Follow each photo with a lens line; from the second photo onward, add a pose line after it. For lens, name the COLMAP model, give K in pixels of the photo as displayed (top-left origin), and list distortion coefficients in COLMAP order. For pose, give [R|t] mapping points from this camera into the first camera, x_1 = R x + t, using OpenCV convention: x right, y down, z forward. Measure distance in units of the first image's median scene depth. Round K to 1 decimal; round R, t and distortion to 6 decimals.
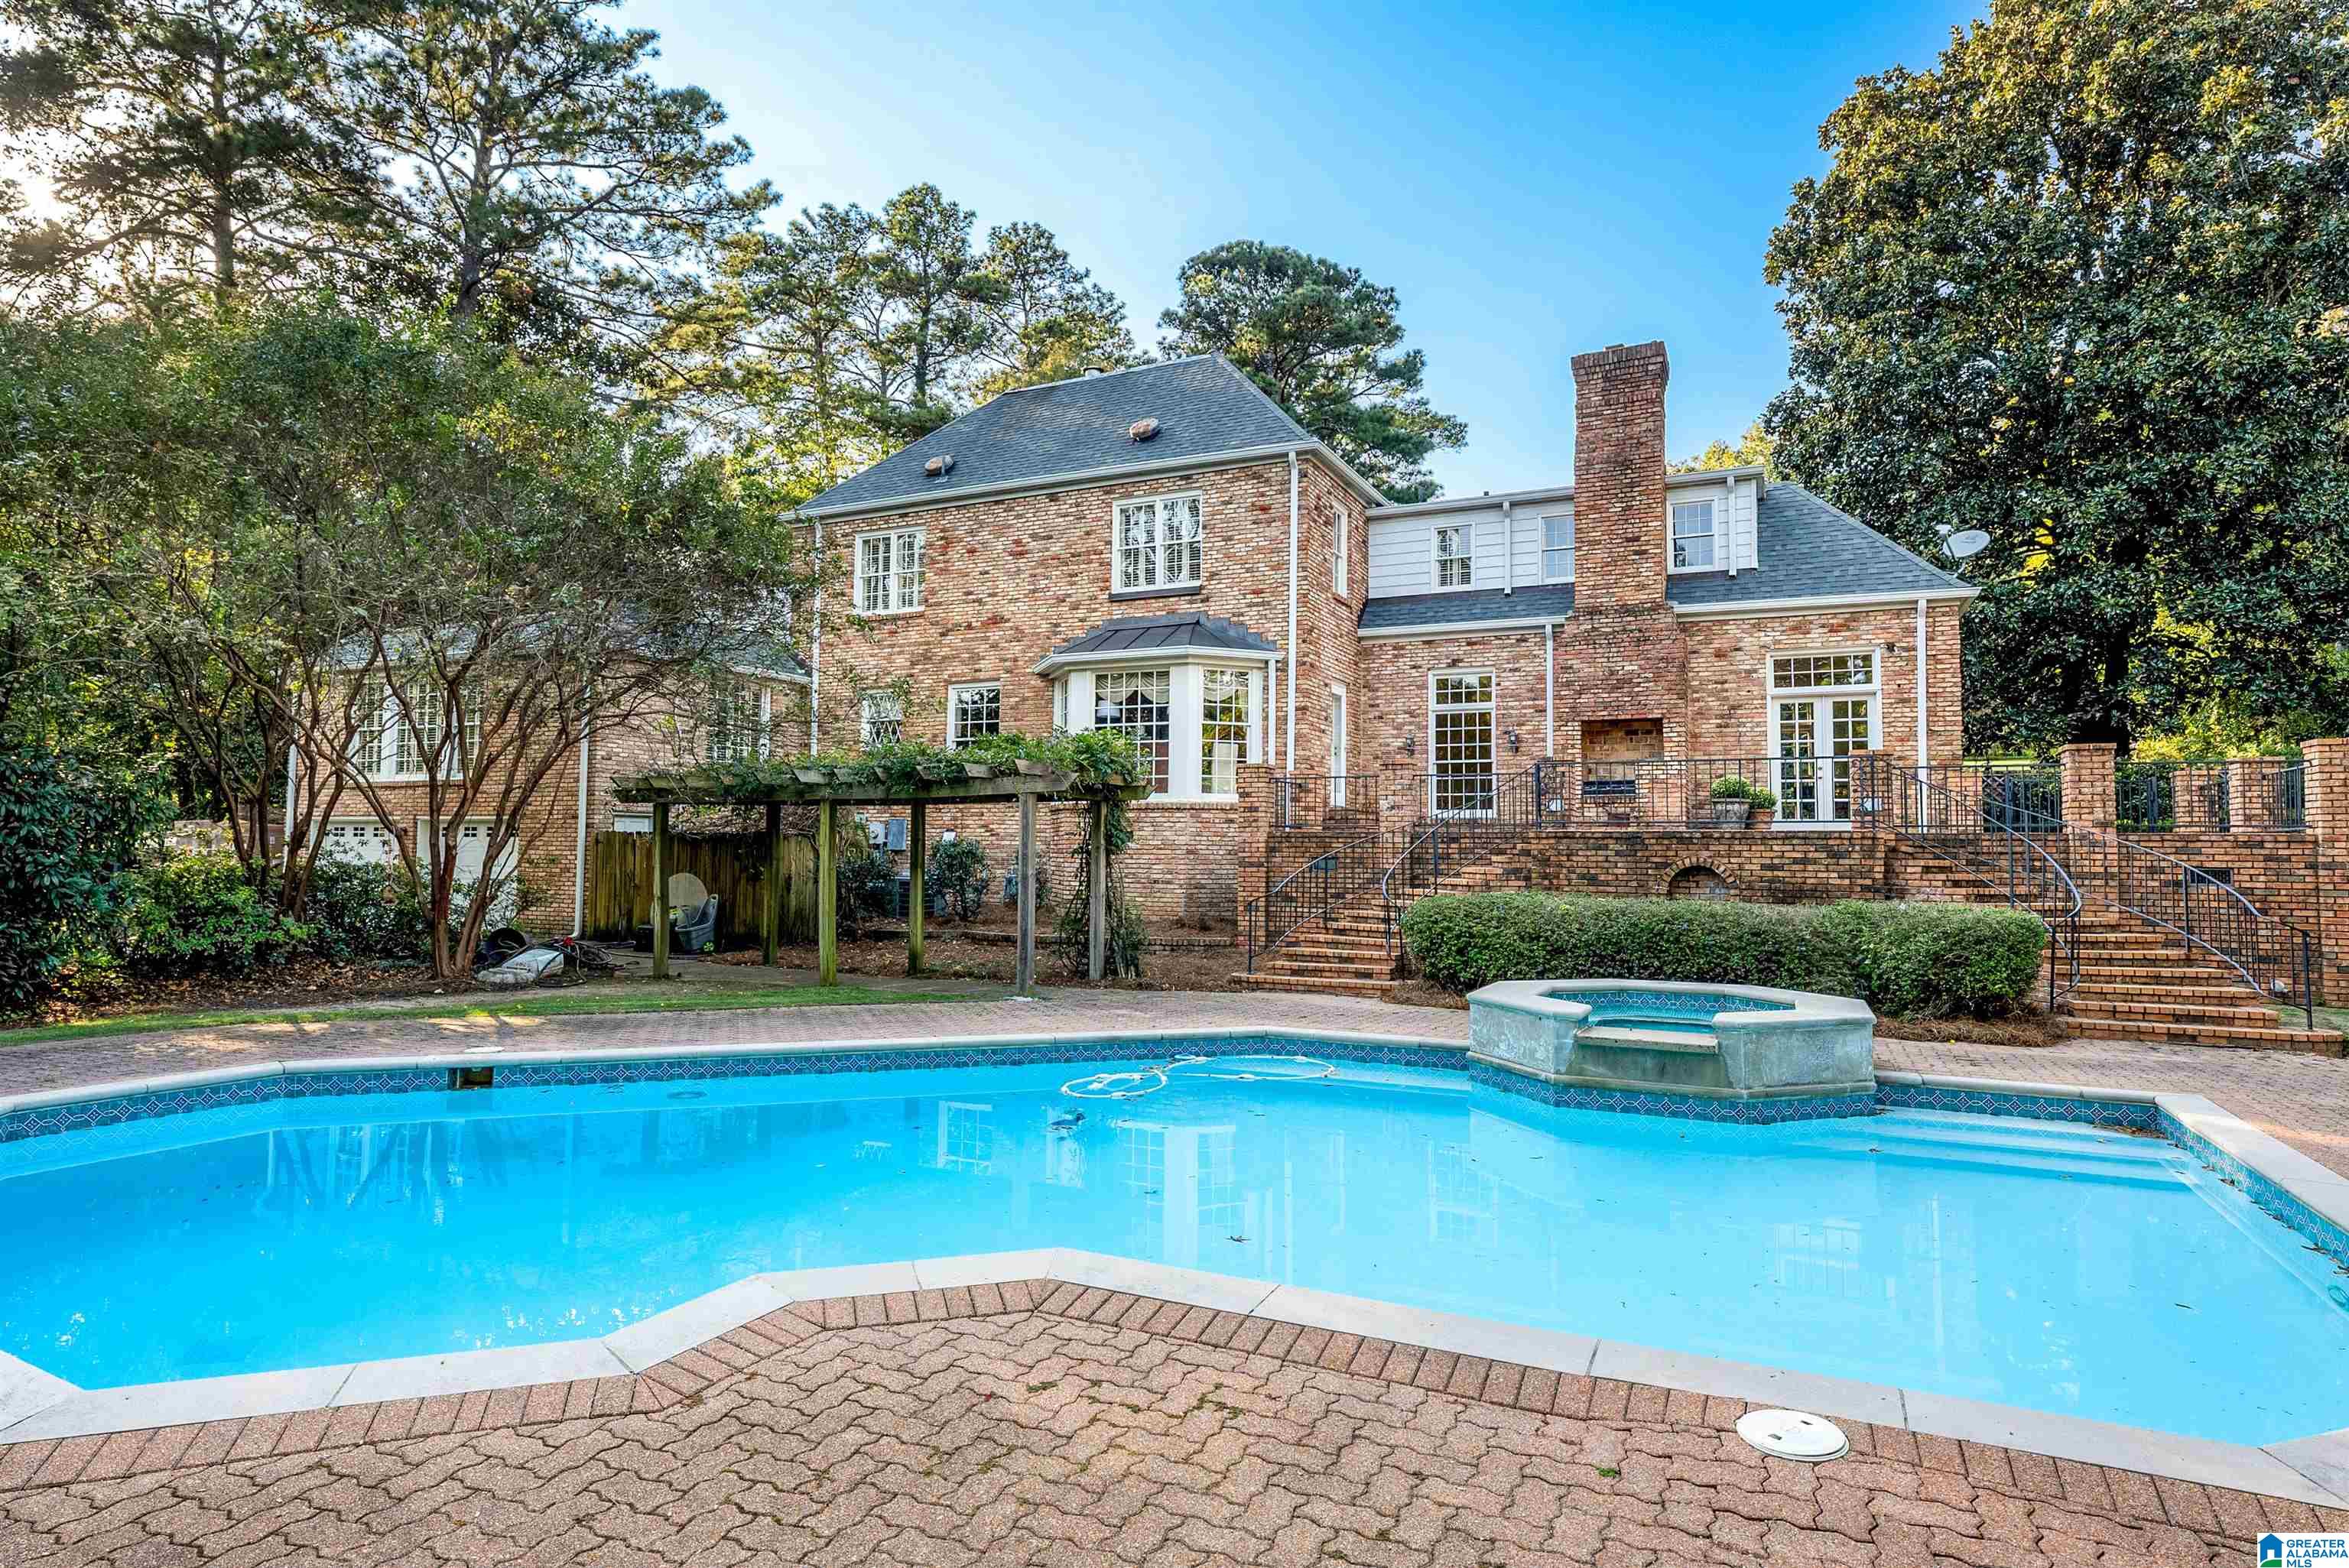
lens RADIAL K [[1229.1, 0, 1174.5], [0, 1229.1, 784.0], [0, 0, 1]] dist [0.001225, 0.000056]
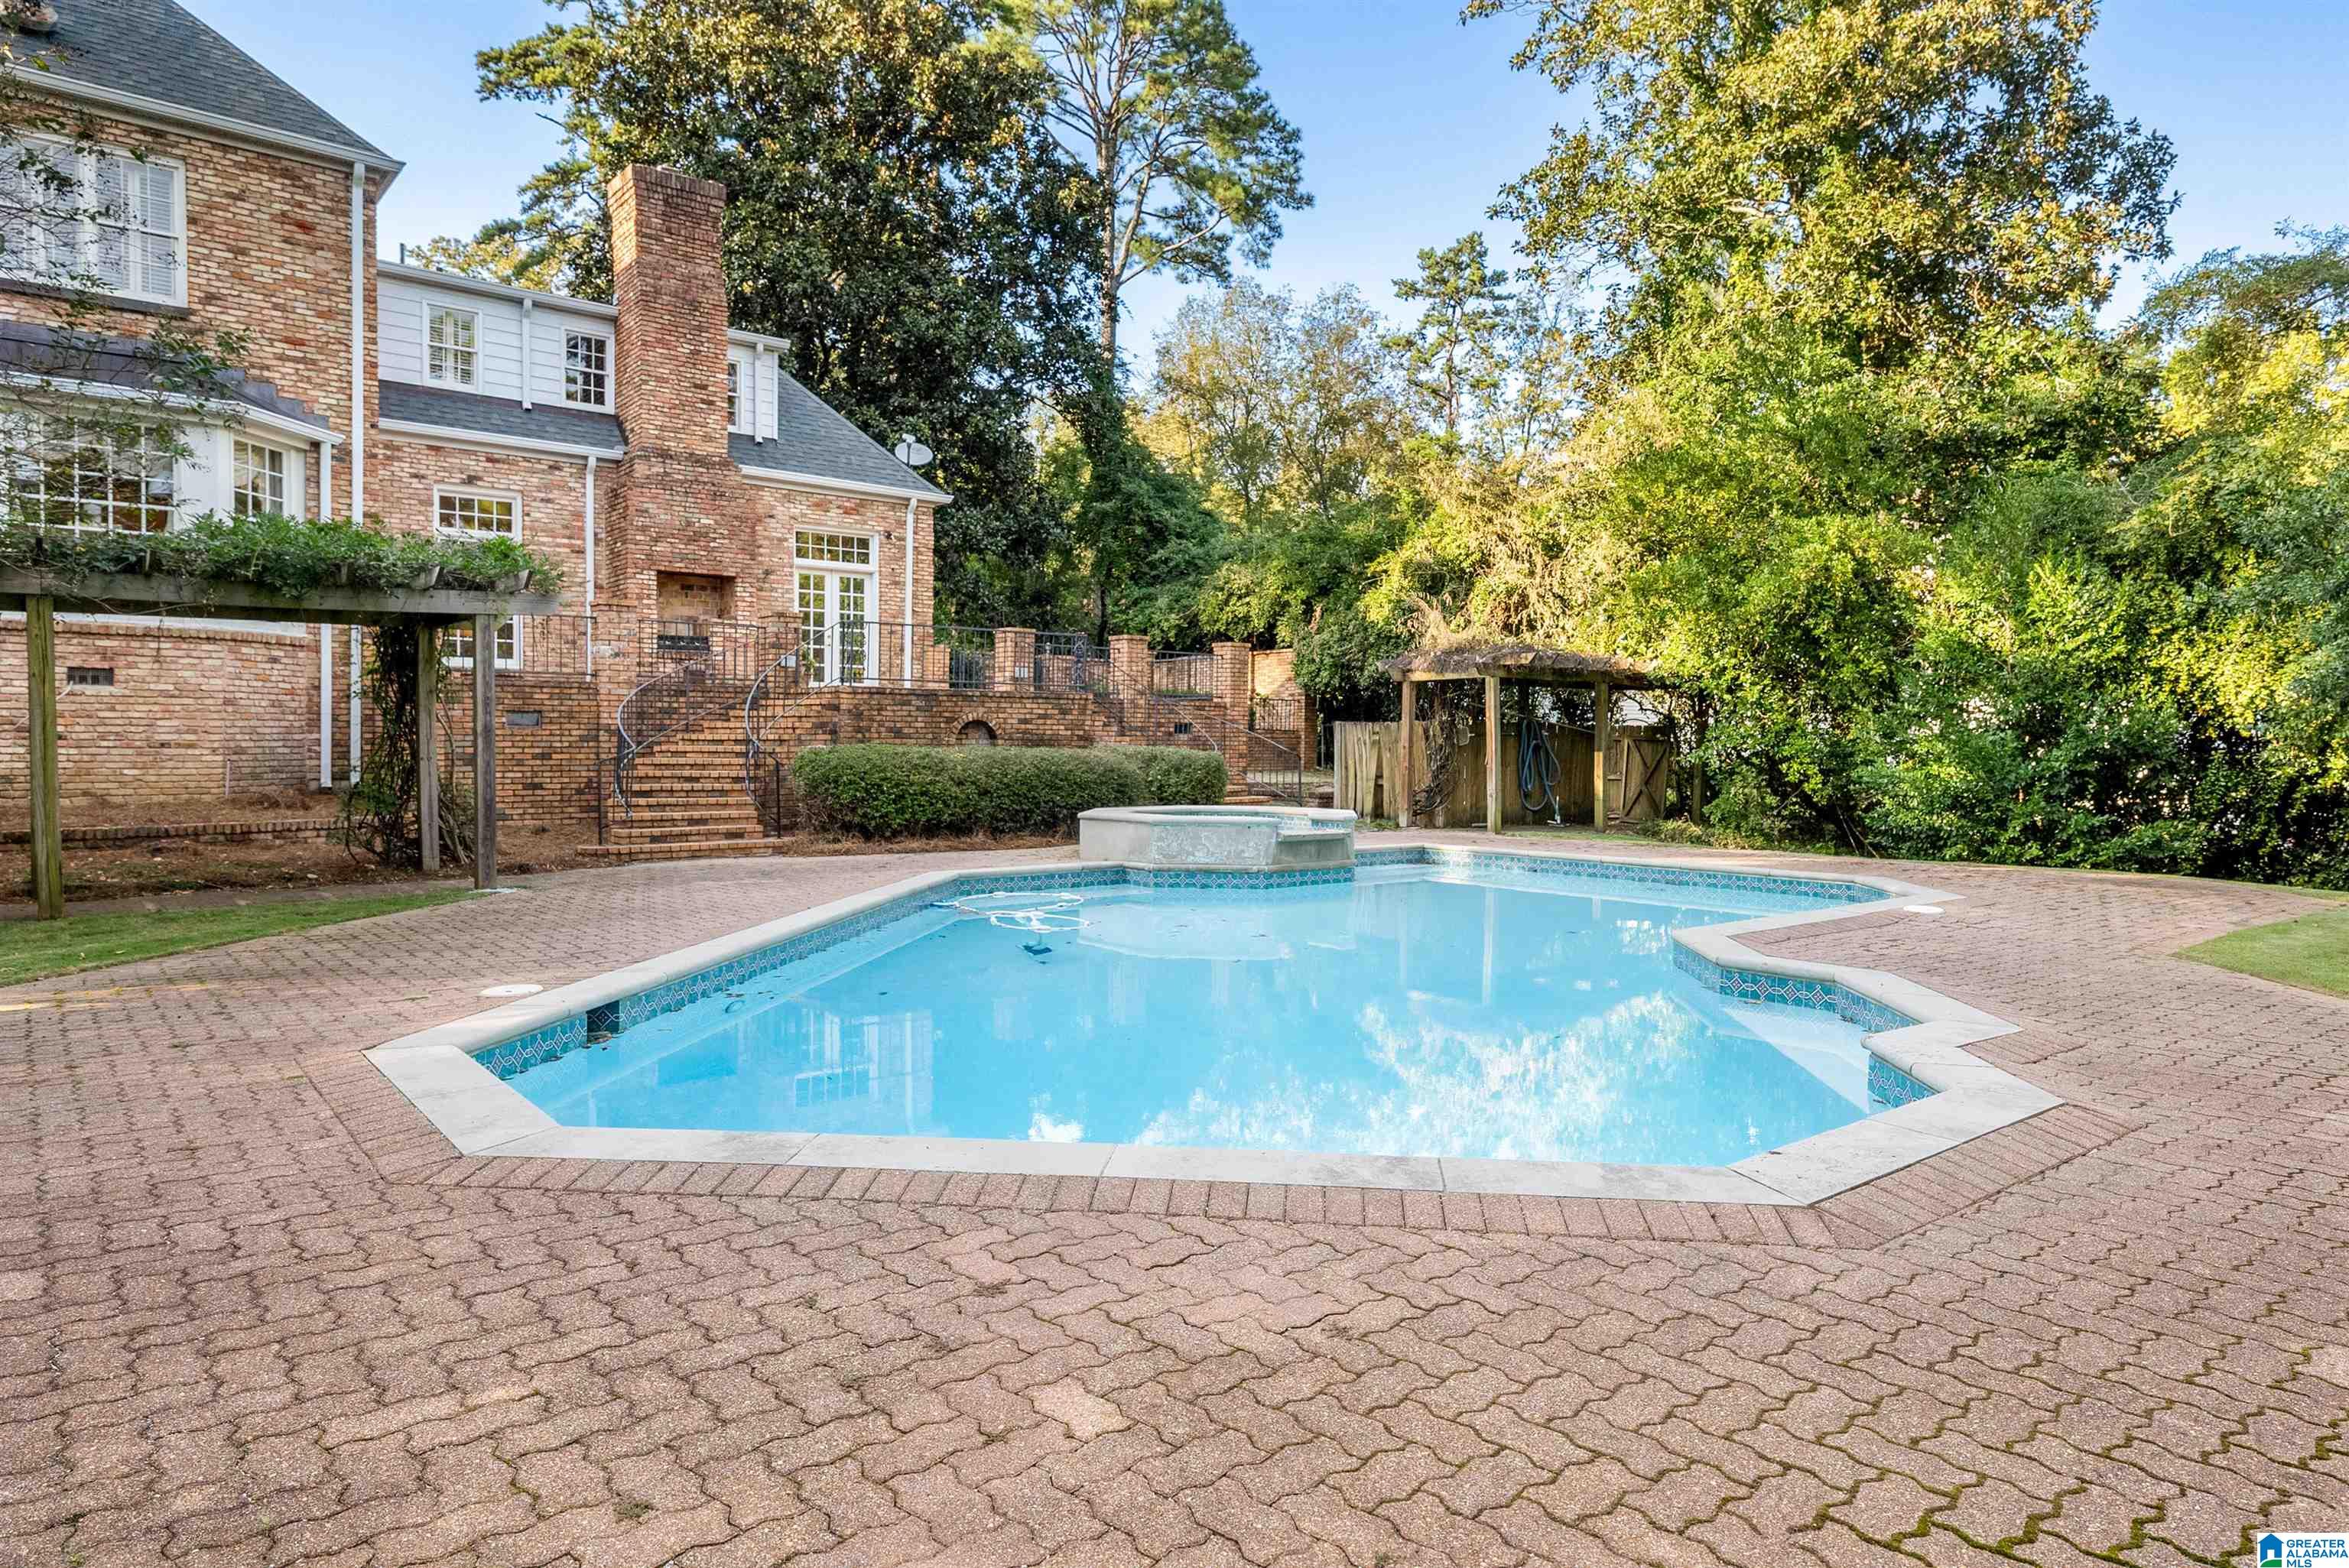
lens RADIAL K [[1409.3, 0, 1174.5], [0, 1409.3, 784.0], [0, 0, 1]] dist [0.002144, -0.000787]
pose [[0.425095, -0.034707, 0.904483, -0.487790], [-0.054877, 0.996438, 0.064027, 0.021035], [-0.903483, -0.076853, 0.421677, 0.174875]]
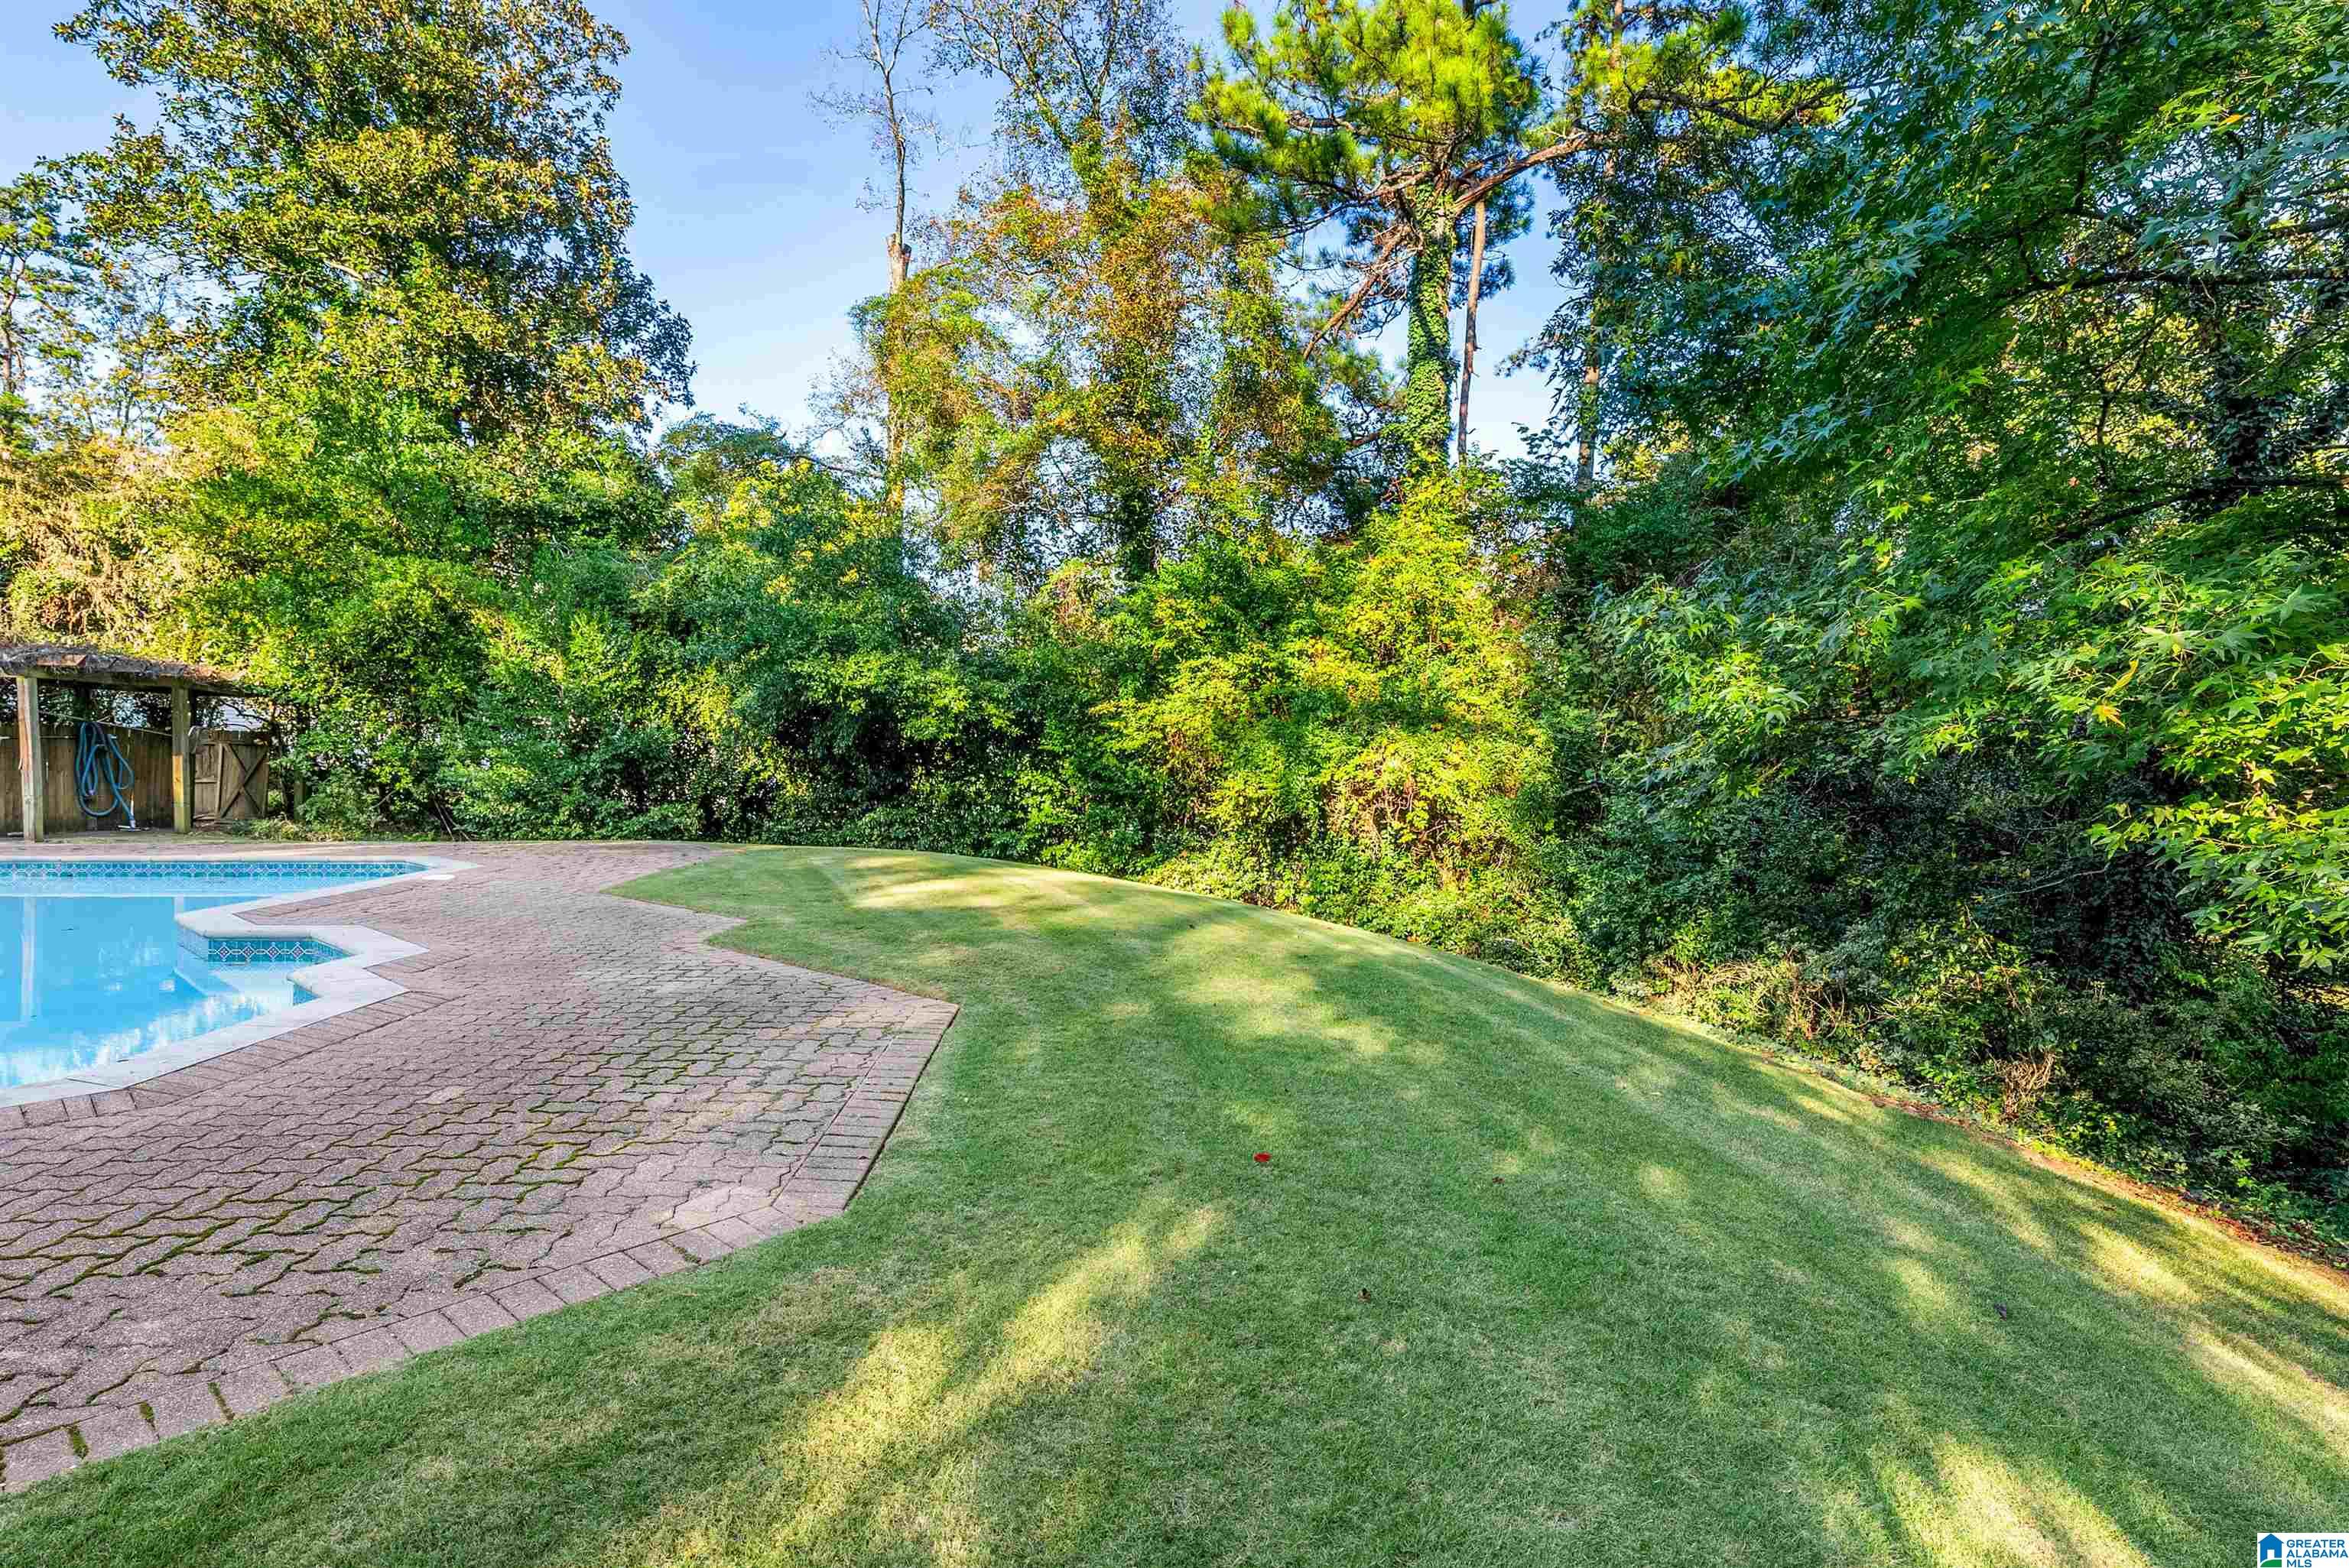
lens RADIAL K [[1153.8, 0, 1174.5], [0, 1153.8, 784.0], [0, 0, 1]] dist [-0.001831, -0.000655]
pose [[-0.510485, -0.035534, 0.859152, -0.667168], [-0.064150, 0.997935, 0.003158, 0.008099], [-0.857490, -0.053502, -0.511711, 0.039565]]
